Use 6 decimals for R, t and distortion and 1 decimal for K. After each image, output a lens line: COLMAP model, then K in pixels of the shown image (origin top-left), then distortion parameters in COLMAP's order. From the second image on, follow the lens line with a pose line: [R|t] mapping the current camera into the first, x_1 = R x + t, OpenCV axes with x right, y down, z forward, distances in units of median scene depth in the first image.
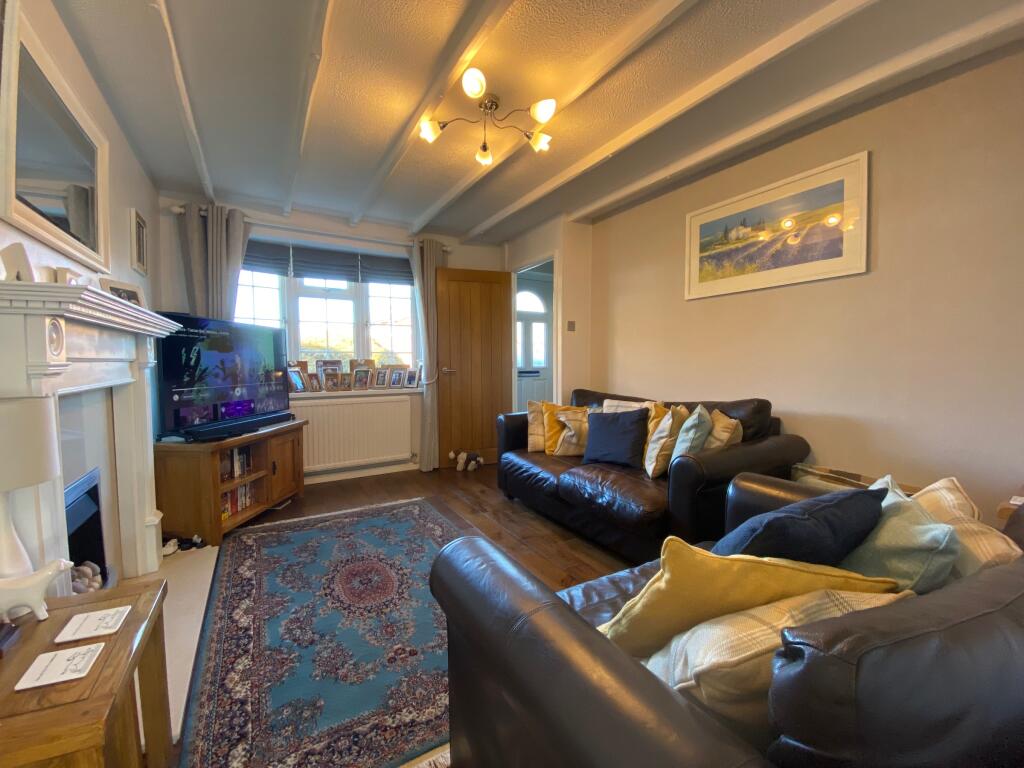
lens RADIAL K [[412.1, 0, 509.5], [0, 412.1, 384.1], [0, 0, 1]] dist [0.035552, -0.027714]
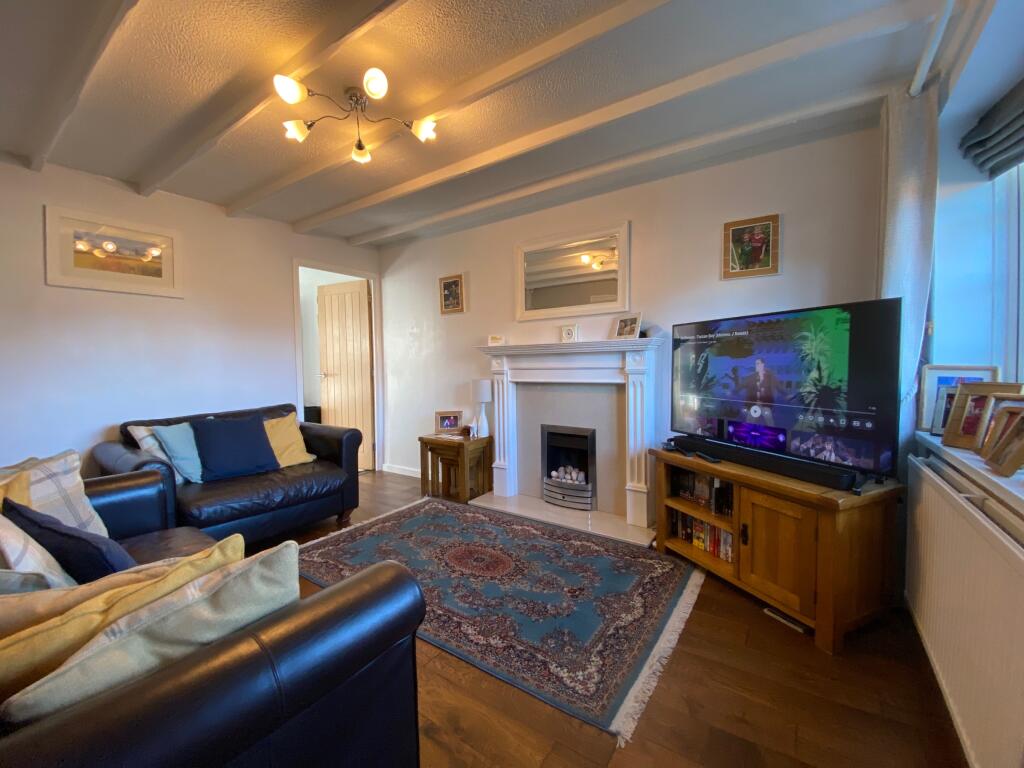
lens RADIAL K [[412.1, 0, 509.5], [0, 412.1, 384.1], [0, 0, 1]] dist [0.035552, -0.027714]
pose [[-0.909249, 0.030539, -0.415131, 0.035256], [-0.012181, 0.994926, 0.099873, -0.104245], [0.416074, 0.095866, -0.904263, 1.601456]]
